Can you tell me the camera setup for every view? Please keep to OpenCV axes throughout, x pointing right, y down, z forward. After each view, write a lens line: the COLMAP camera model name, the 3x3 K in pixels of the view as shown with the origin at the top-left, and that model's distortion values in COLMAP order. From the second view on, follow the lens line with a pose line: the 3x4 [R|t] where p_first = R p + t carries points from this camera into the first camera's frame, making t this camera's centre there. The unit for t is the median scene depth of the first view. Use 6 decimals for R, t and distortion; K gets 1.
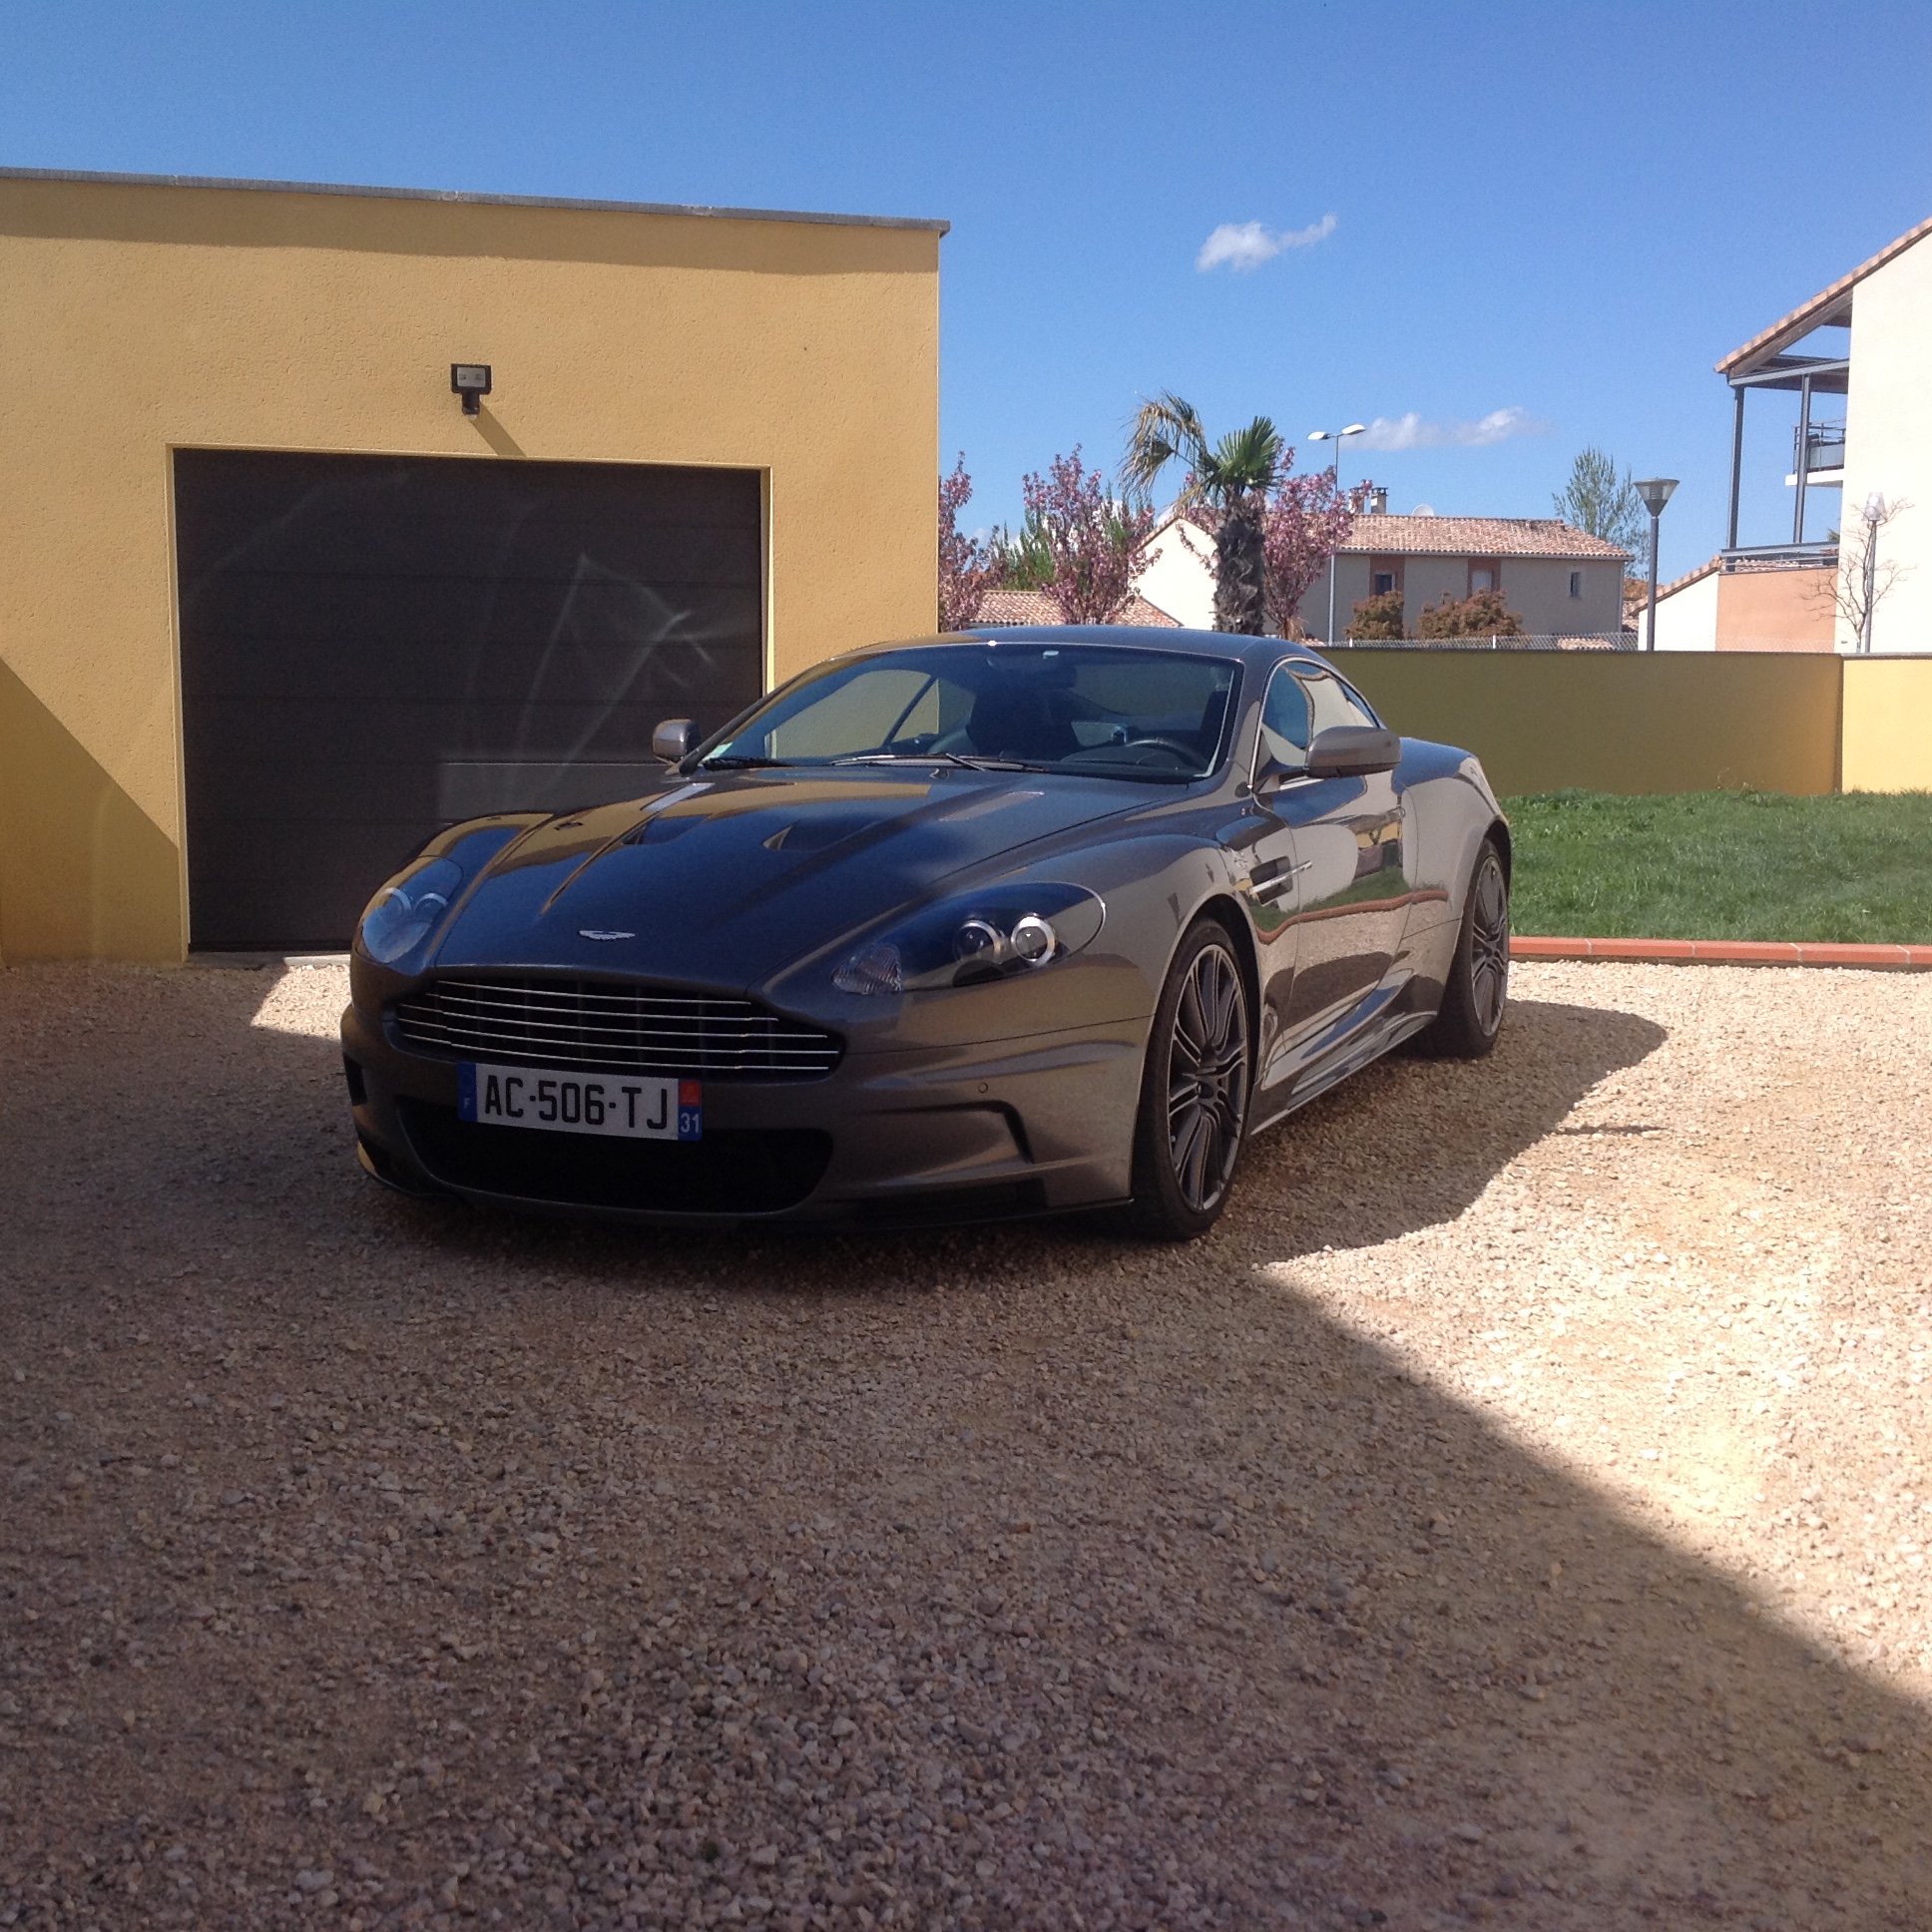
lens RADIAL K [[2457.5, 0, 966.0], [0, 2457.5, 966.0], [0, 0, 1]] dist [0.185450, -0.483482]
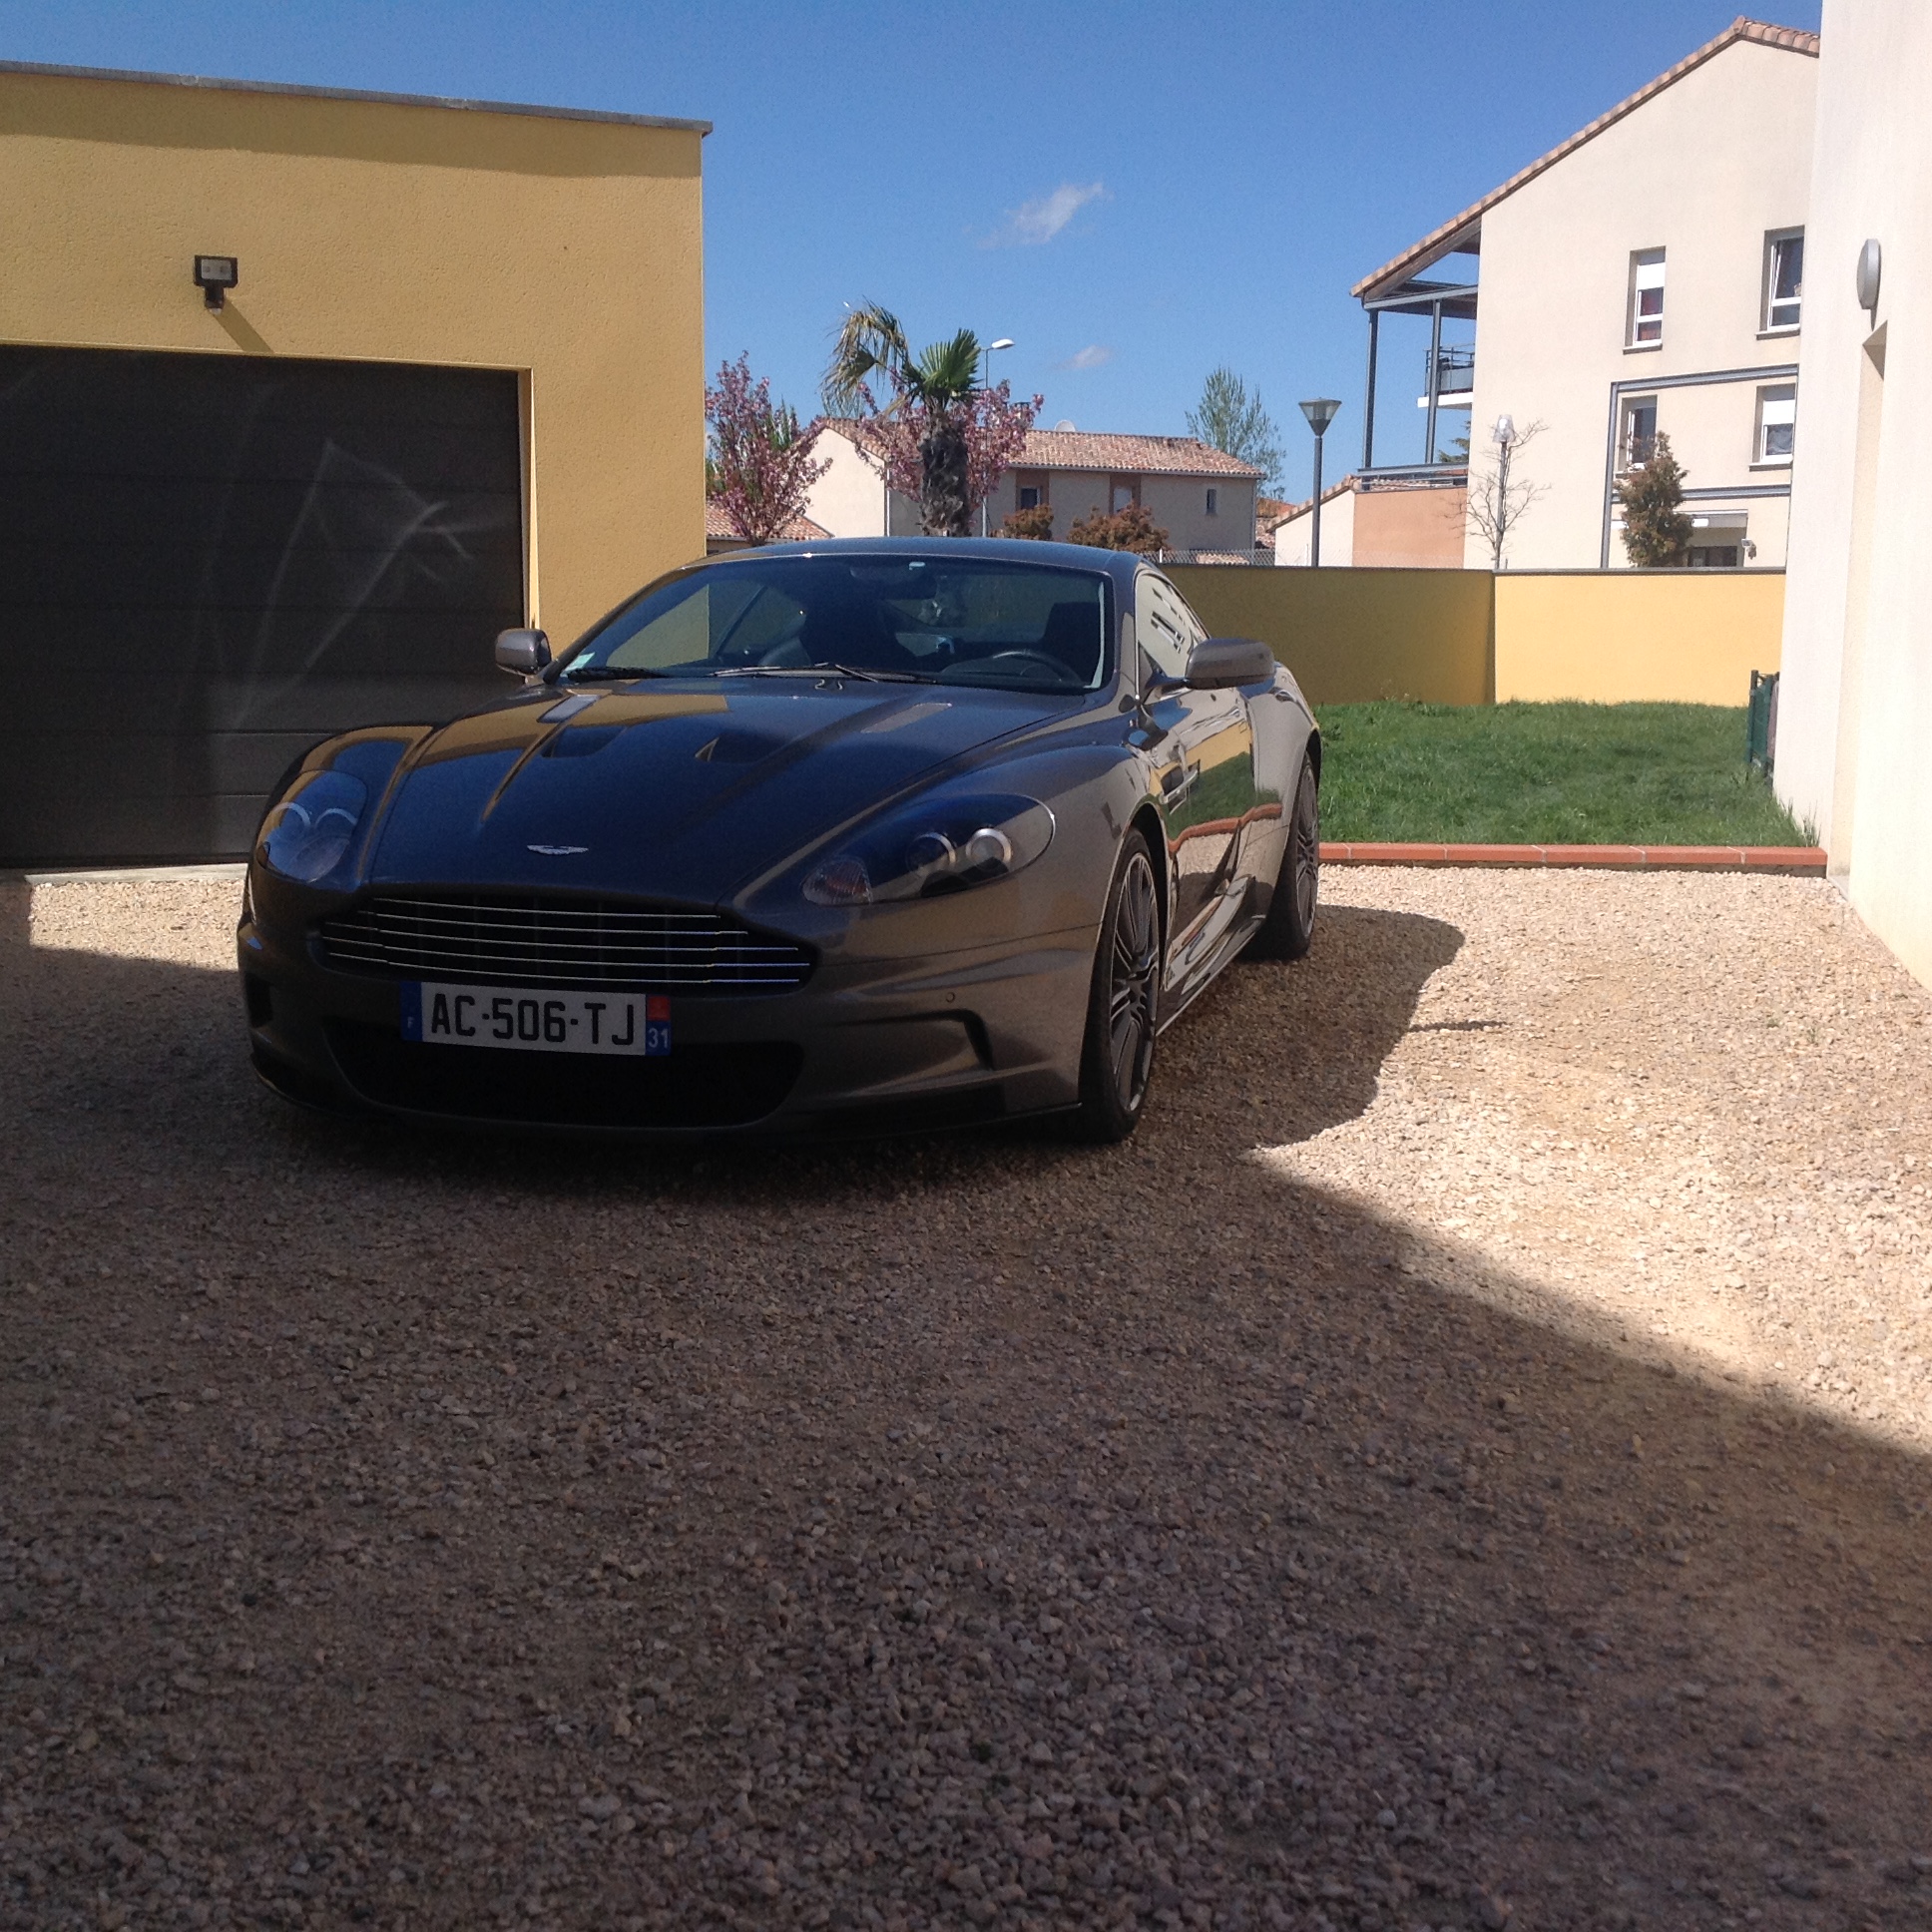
lens RADIAL K [[2423.8, 0, 966.0], [0, 2423.8, 966.0], [0, 0, 1]] dist [0.191141, -0.487167]
pose [[0.989608, -0.017556, 0.142714, -0.126558], [0.012199, 0.999191, 0.038325, -0.001396], [-0.143272, -0.036186, 0.989022, 0.012795]]
